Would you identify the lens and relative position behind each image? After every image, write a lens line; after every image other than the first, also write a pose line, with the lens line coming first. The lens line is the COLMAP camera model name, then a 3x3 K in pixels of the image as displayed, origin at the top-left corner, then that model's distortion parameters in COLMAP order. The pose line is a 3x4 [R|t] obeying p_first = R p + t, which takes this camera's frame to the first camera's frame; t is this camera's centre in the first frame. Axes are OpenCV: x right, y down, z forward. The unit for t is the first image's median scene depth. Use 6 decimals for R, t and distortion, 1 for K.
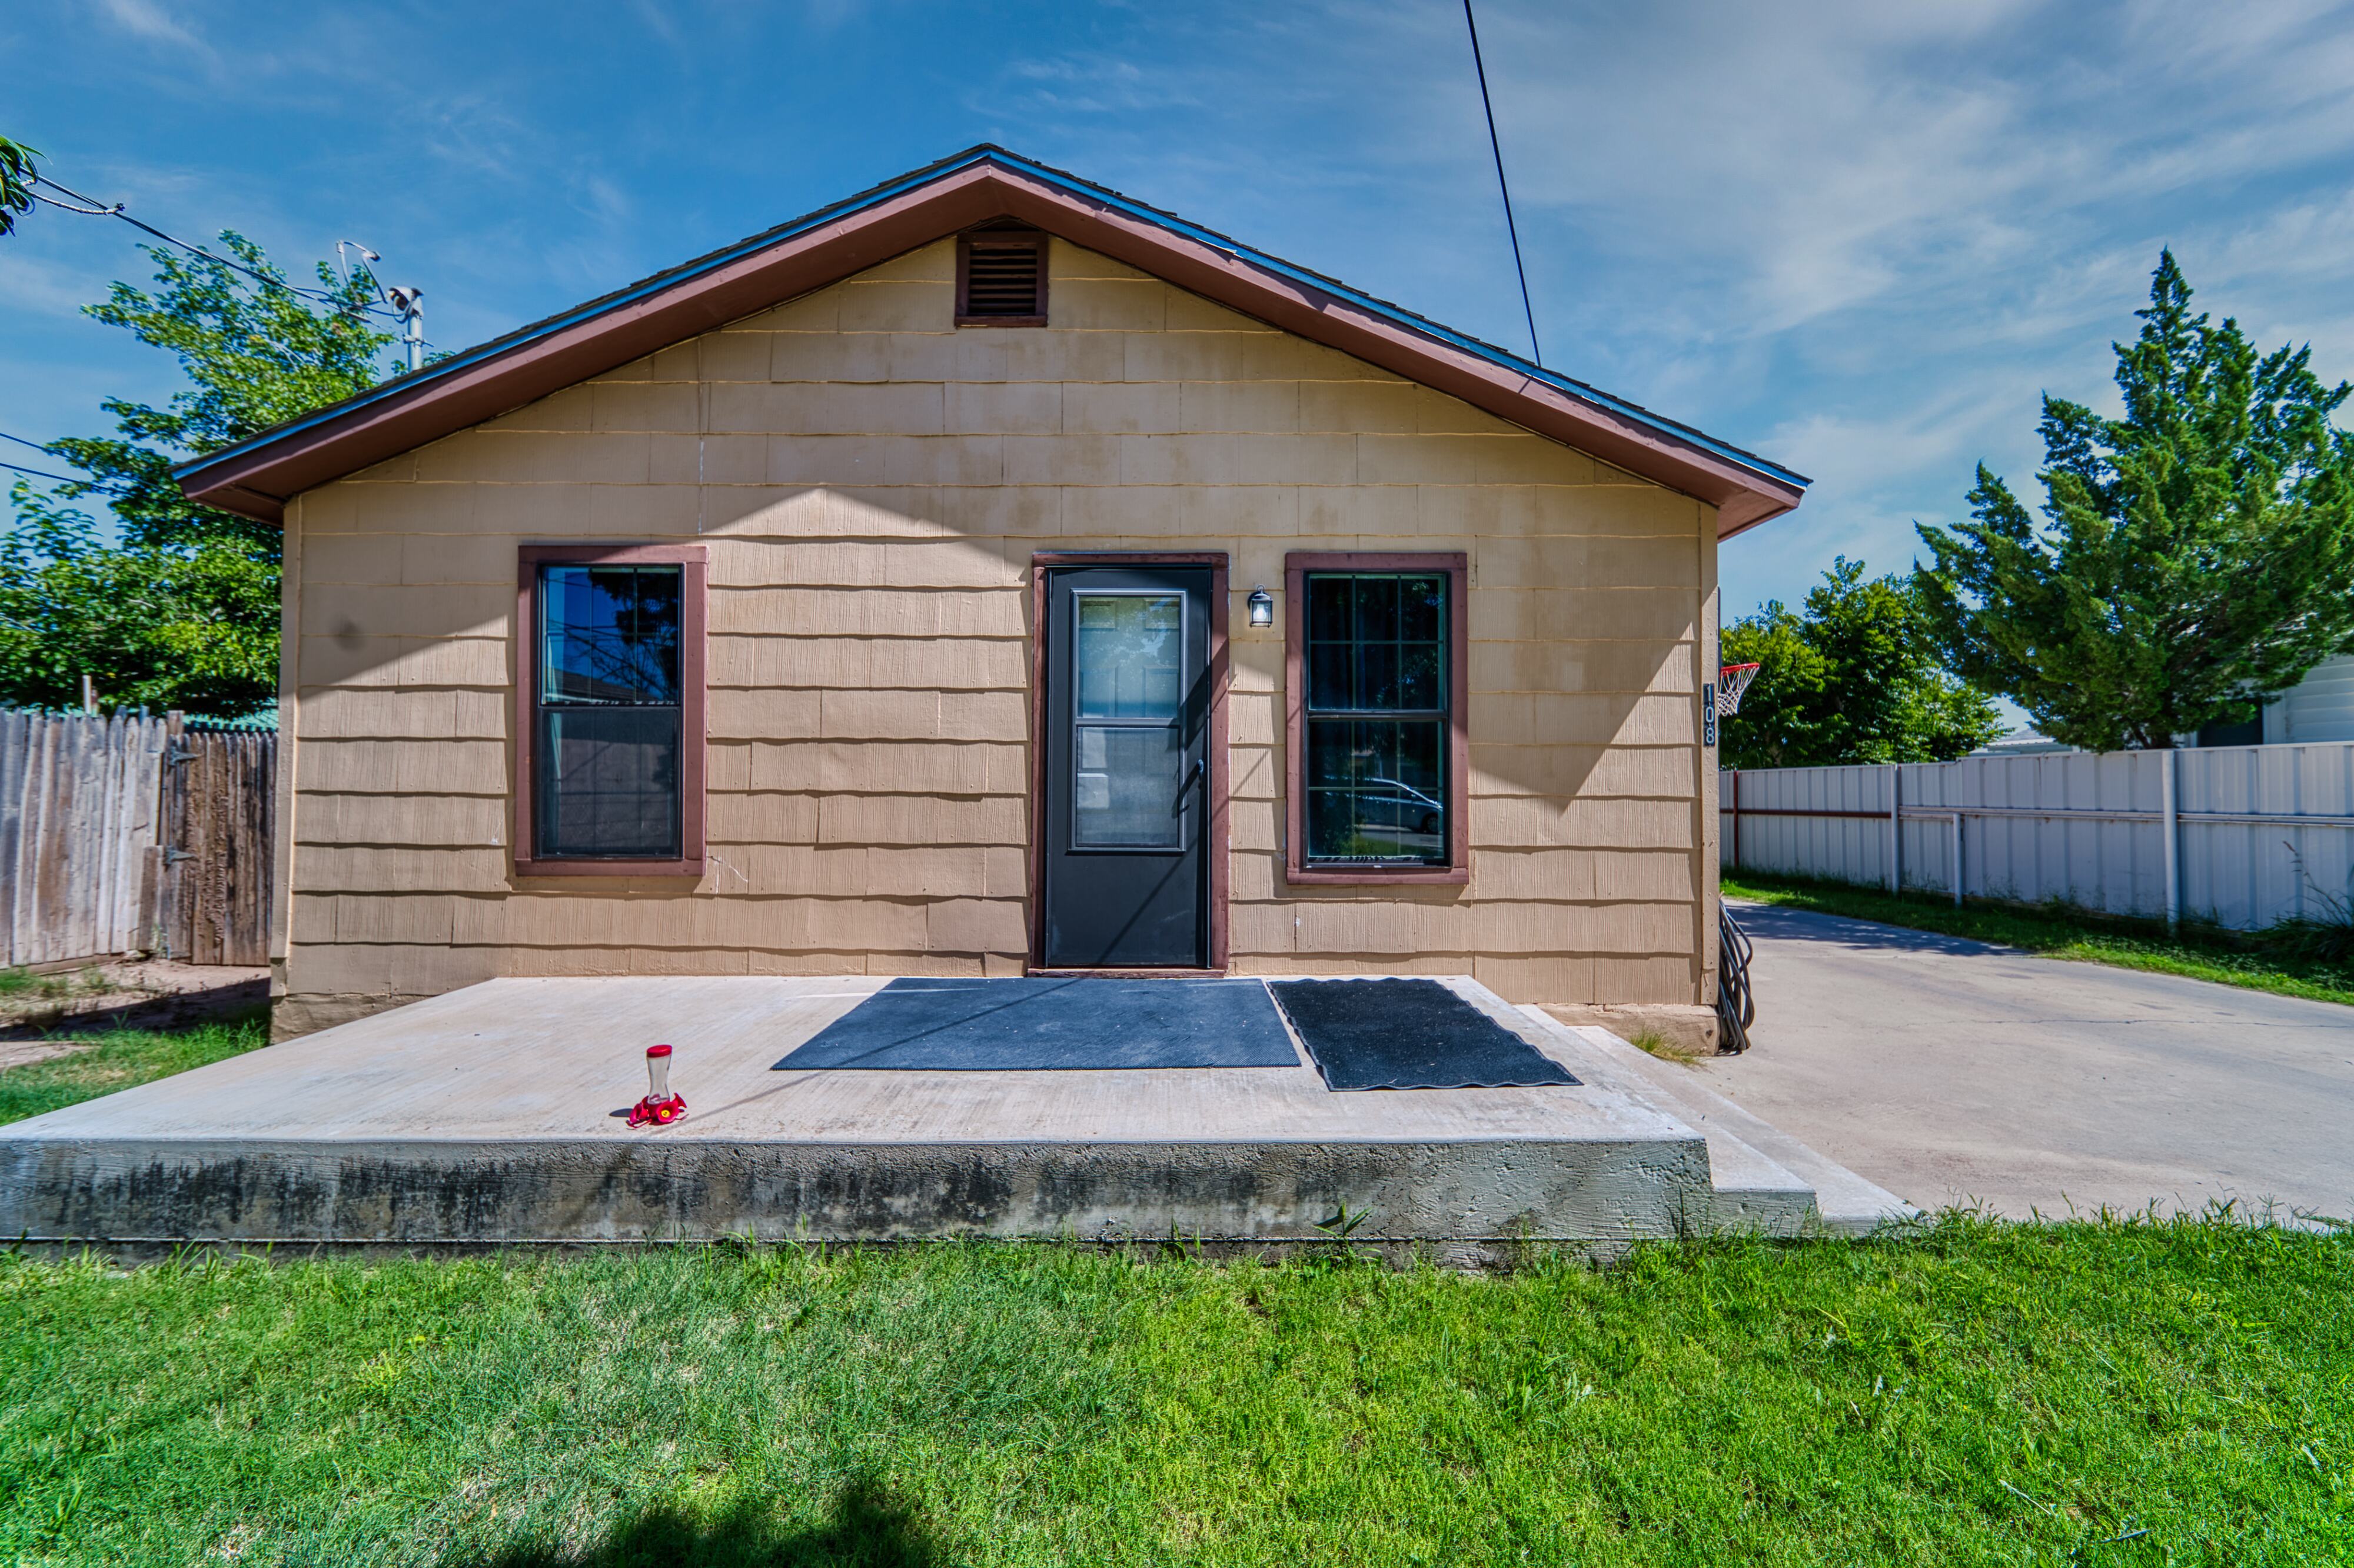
lens RADIAL K [[849.2, 0, 1165.6], [0, 849.2, 773.4], [0, 0, 1]] dist [0.000447, -0.000525]
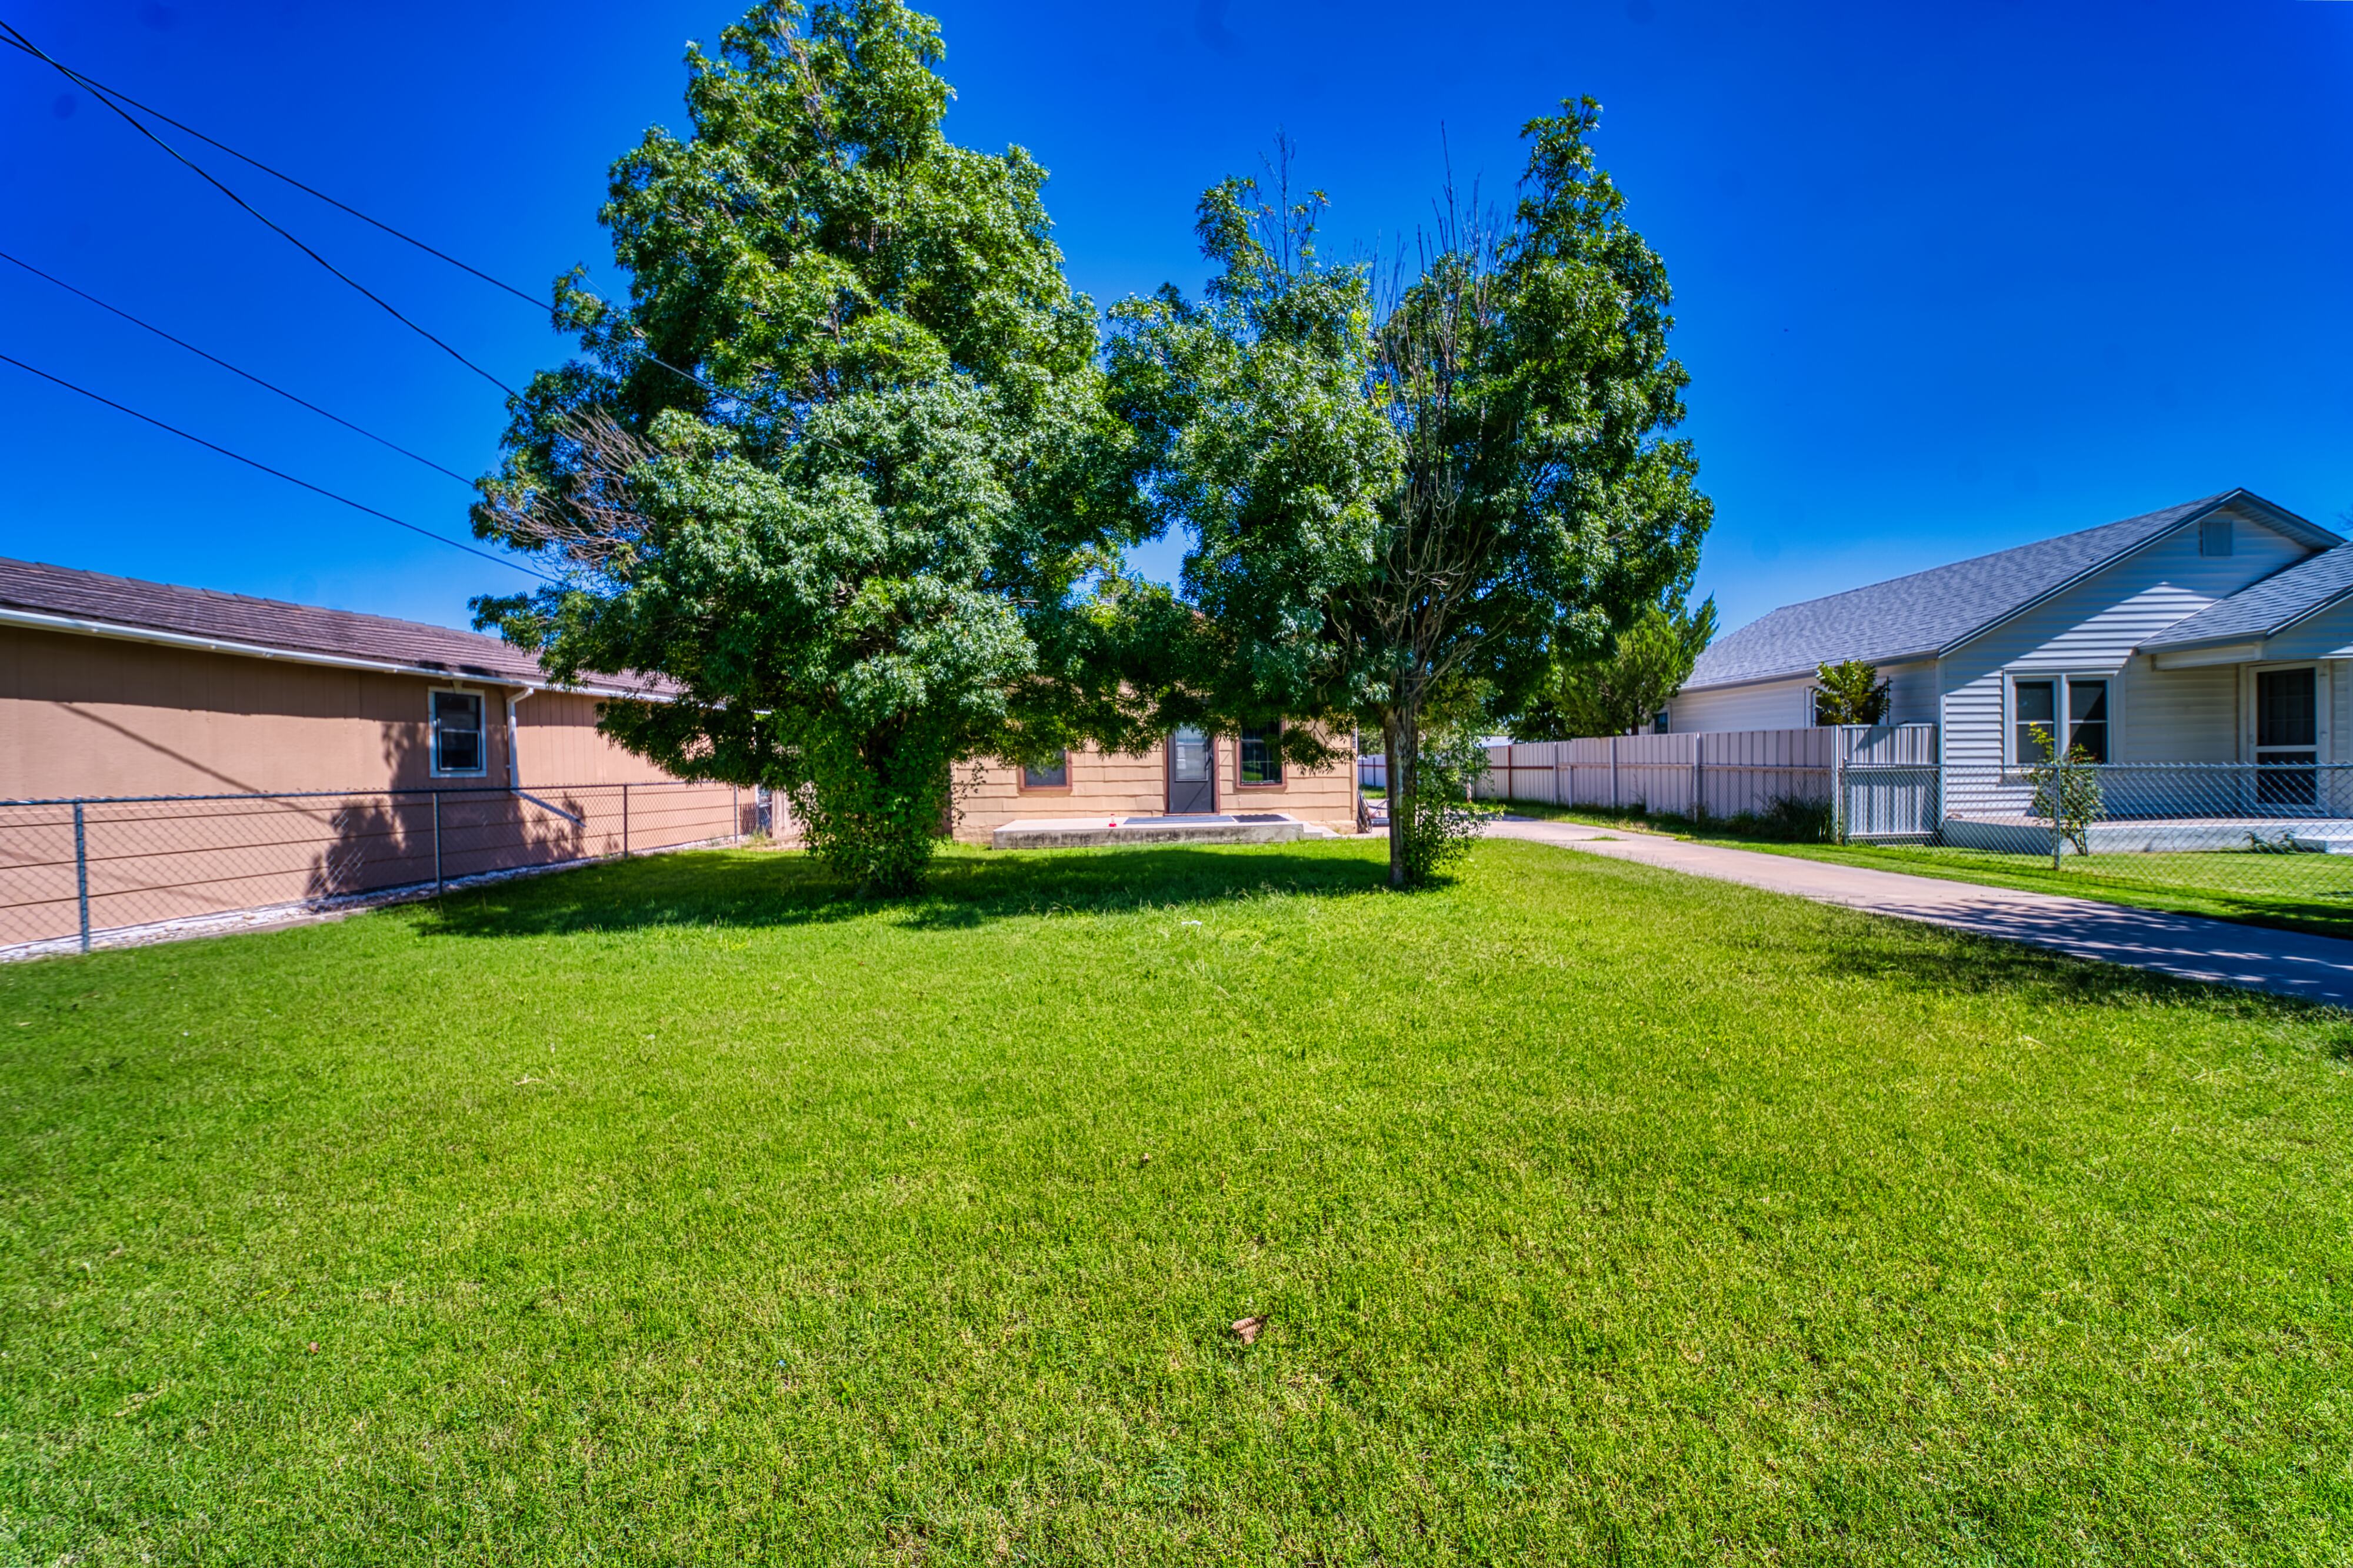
lens RADIAL K [[848.9, 0, 1165.1], [0, 848.9, 773.4], [0, 0, 1]] dist [0.000447, -0.000525]
pose [[0.999631, -0.021857, -0.016144, -0.097390], [0.022418, 0.999121, 0.035431, -0.068641], [0.015356, -0.035779, 0.999242, -2.560272]]
